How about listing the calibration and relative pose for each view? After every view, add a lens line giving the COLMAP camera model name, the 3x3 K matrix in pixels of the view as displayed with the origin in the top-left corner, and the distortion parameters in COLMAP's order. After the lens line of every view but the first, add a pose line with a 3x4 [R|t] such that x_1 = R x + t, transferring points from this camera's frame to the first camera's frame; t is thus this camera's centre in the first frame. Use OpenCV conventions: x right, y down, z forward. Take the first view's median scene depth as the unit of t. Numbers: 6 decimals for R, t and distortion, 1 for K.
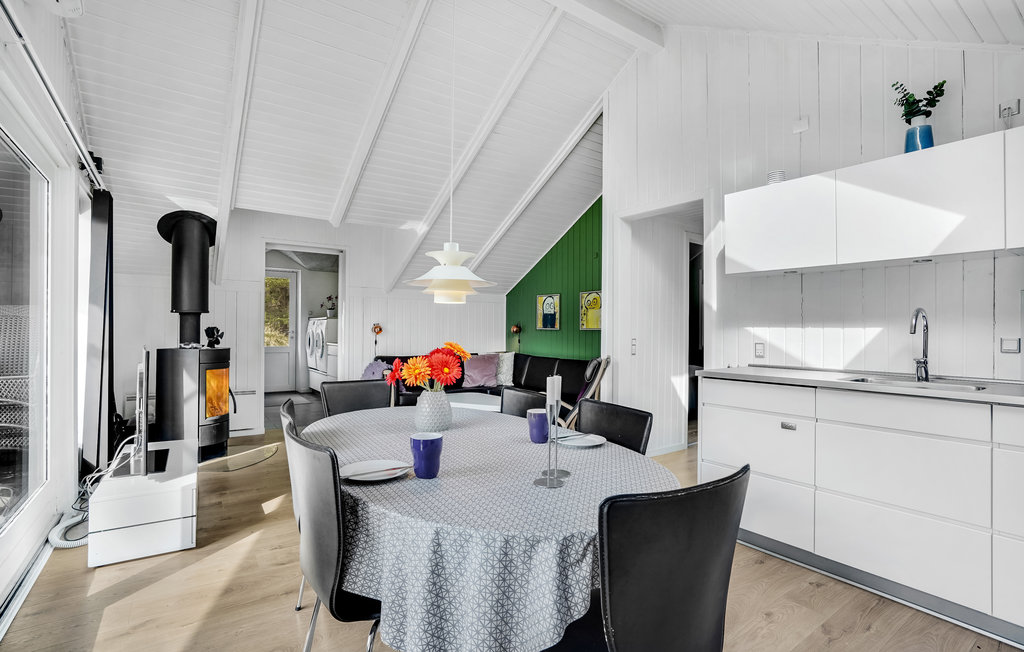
lens RADIAL K [[482.5, 0, 501.6], [0, 482.5, 333.1], [0, 0, 1]] dist [-0.000010, 0.000025]
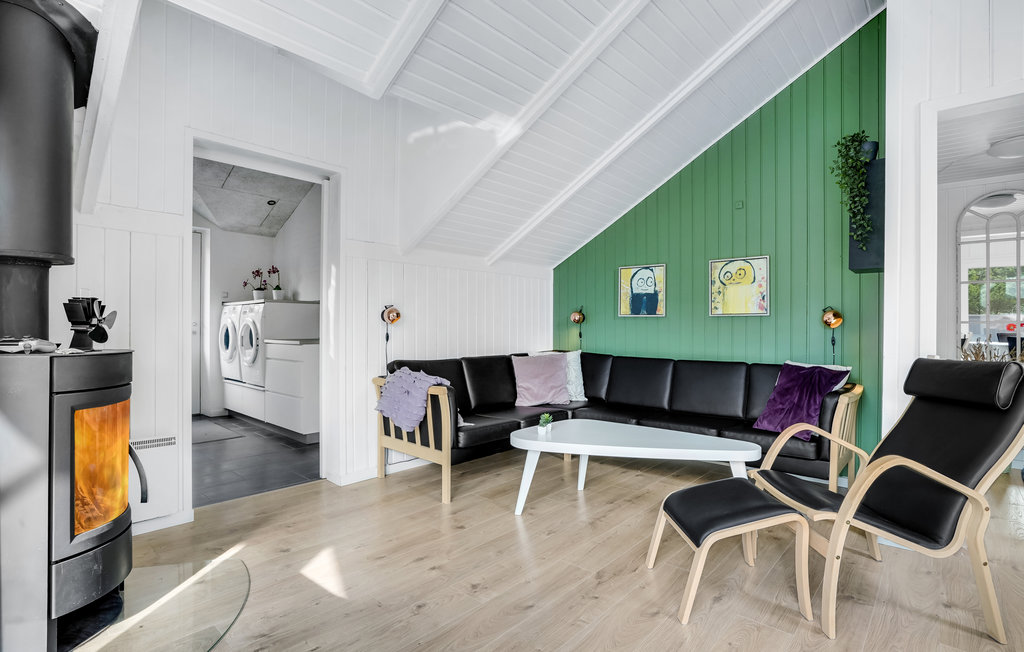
lens RADIAL K [[494.1, 0, 511.7], [0, 494.1, 331.9], [0, 0, 1]] dist [-0.051769, 0.027101]
pose [[0.971848, -0.004067, 0.235573, -0.263897], [0.003316, 0.999988, 0.003587, 0.011429], [-0.235585, -0.002705, 0.971850, 0.397505]]
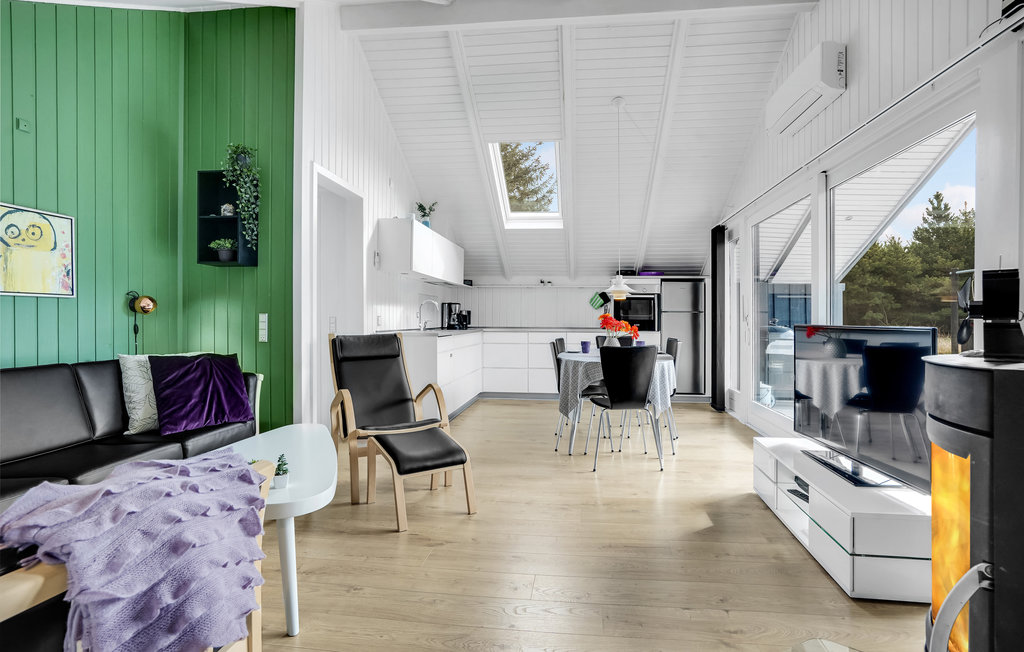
lens RADIAL K [[510.0, 0, 526.6], [0, 510.0, 329.8], [0, 0, 1]] dist [-0.056308, 0.029918]
pose [[-0.762957, -0.022066, 0.646073, -0.433727], [-0.004006, 0.999559, 0.029407, 0.008506], [-0.646437, 0.019848, -0.762709, 1.011812]]
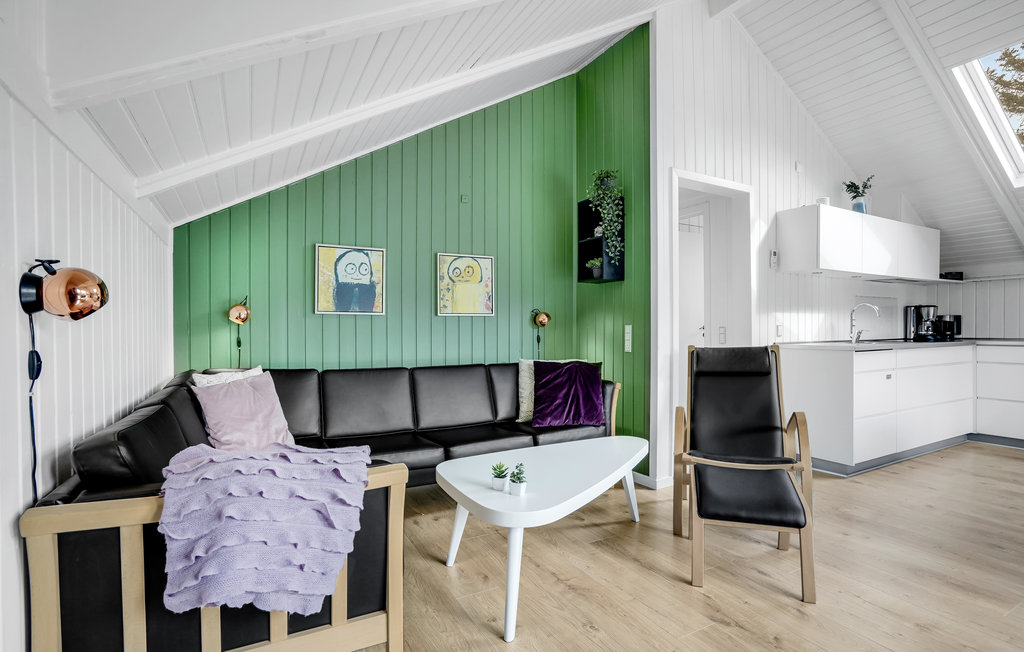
lens RADIAL K [[494.1, 0, 511.7], [0, 494.1, 331.9], [0, 0, 1]] dist [-0.051769, 0.027101]
pose [[0.100672, -0.011914, 0.994848, -0.431784], [0.014378, 0.999841, 0.010519, 0.008127], [-0.994816, 0.013245, 0.100827, 0.840832]]
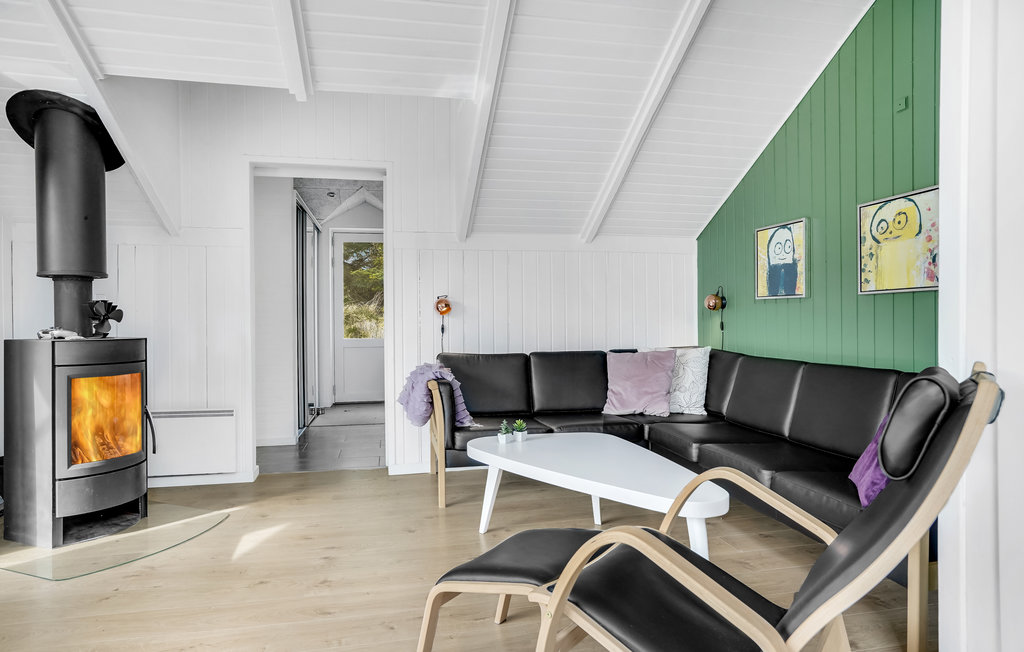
lens RADIAL K [[576.2, 0, 512.0], [0, 576.2, 326.0], [0, 0, 1]] dist [-0.002407, 0.000465]
pose [[0.924716, -0.009686, -0.380534, 0.073541], [0.011250, 0.999935, 0.001886, 0.015775], [0.380491, -0.006026, 0.924765, 0.420151]]
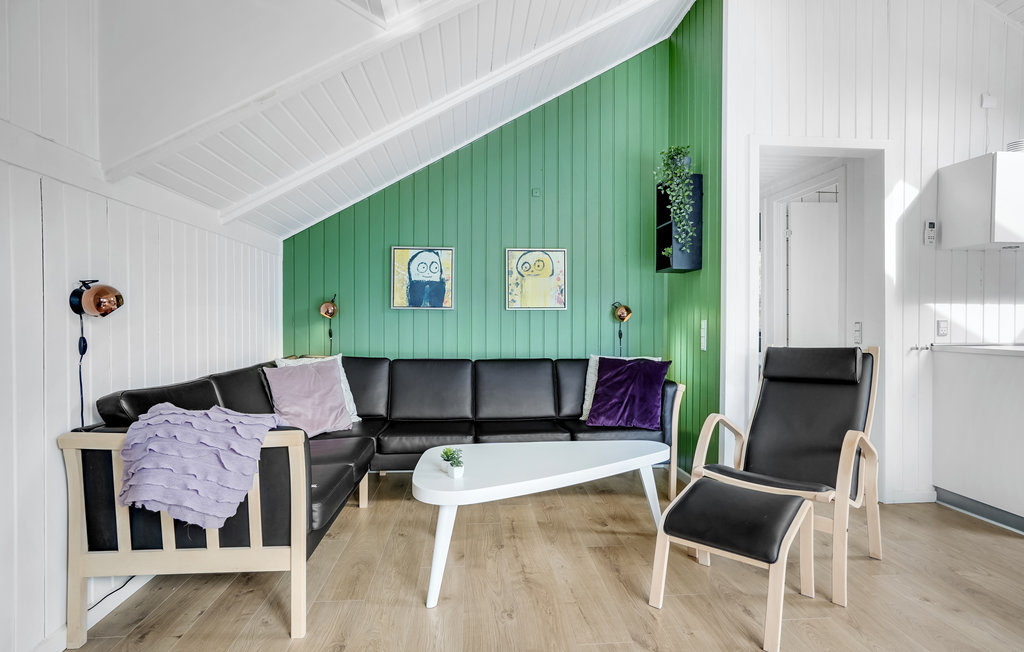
lens RADIAL K [[540.0, 0, 512.0], [0, 540.0, 326.0], [0, 0, 1]] dist [-0.003310, 0.000942]
pose [[0.494050, -0.012327, 0.869346, -0.425408], [0.010258, 0.999913, 0.008348, 0.007861], [-0.869373, 0.004793, 0.494133, 0.649891]]
